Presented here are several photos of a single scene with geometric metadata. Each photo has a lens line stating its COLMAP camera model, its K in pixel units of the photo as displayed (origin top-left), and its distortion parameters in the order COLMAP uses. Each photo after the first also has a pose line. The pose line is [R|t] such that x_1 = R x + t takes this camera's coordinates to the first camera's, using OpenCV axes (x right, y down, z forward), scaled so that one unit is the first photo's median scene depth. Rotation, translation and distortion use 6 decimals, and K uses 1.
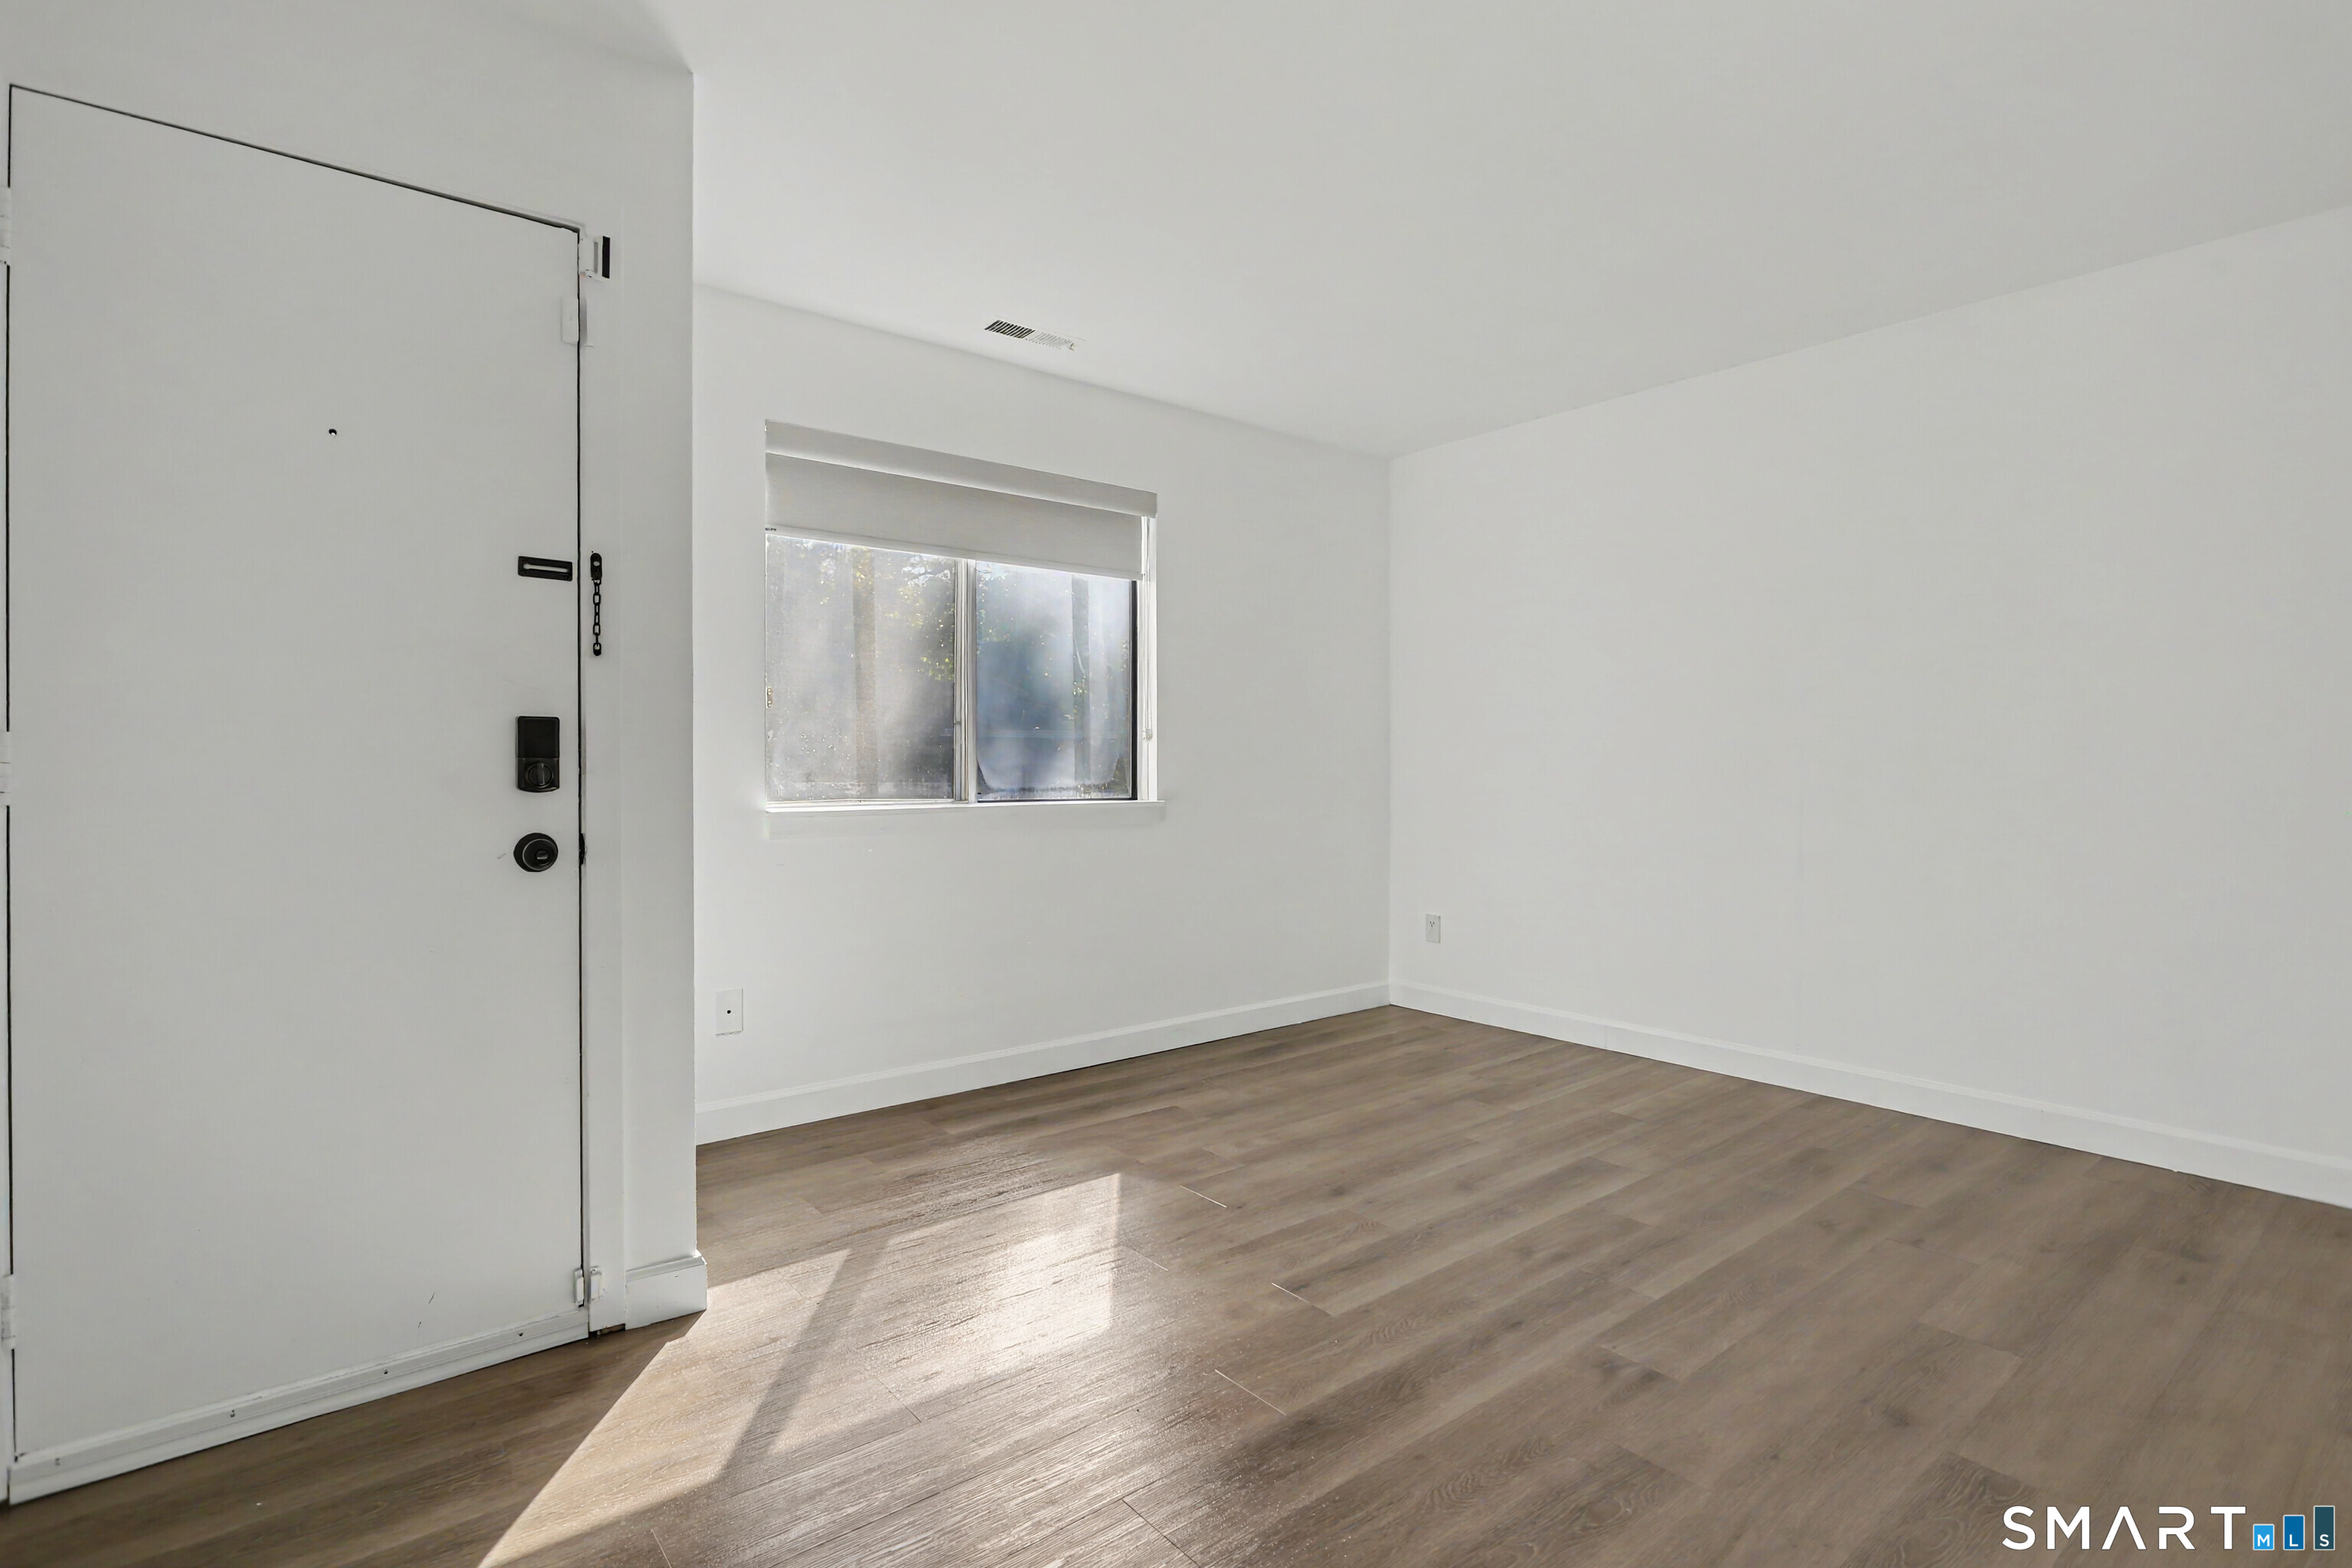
lens RADIAL K [[1122.2, 0, 1175.1], [0, 1122.2, 763.9], [0, 0, 1]] dist [-0.004872, 0.000894]
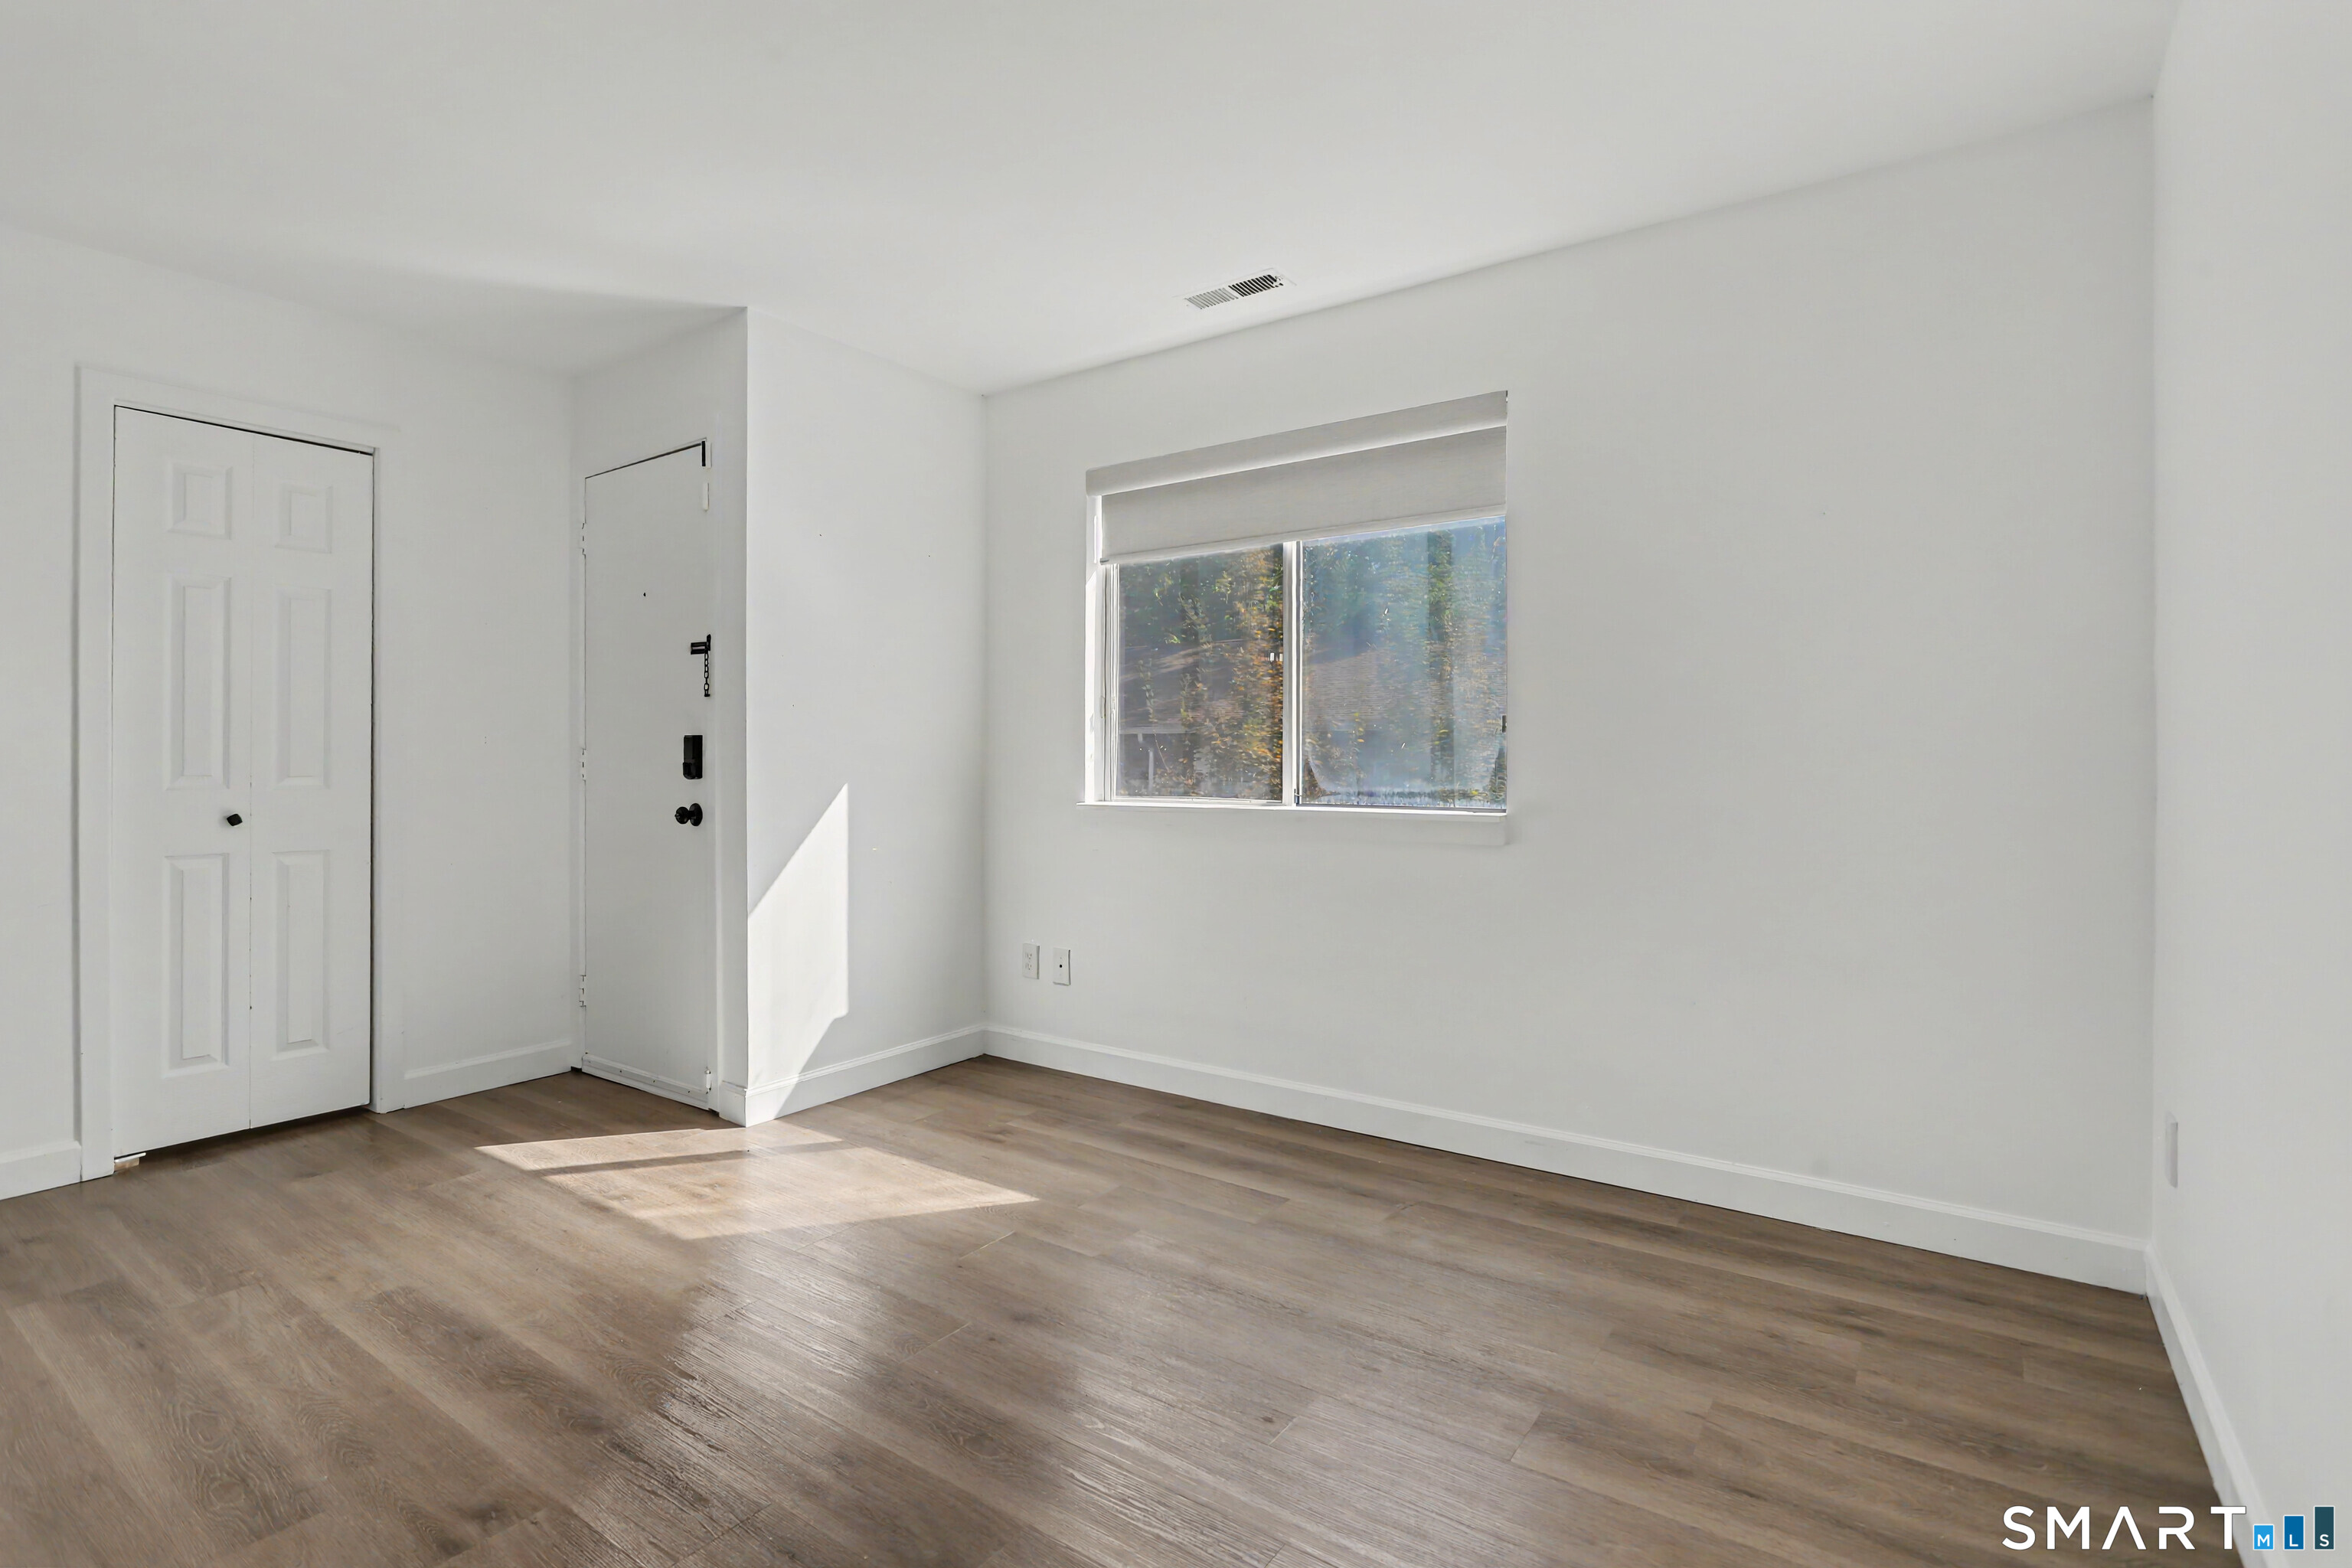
lens RADIAL K [[1122.2, 0, 1175.1], [0, 1122.2, 763.9], [0, 0, 1]] dist [-0.004872, 0.000894]
pose [[0.268534, 0.001587, -0.963269, 0.831579], [-0.000394, 0.999999, 0.001538, -0.001025], [0.963270, -0.000033, 0.268534, 0.809807]]
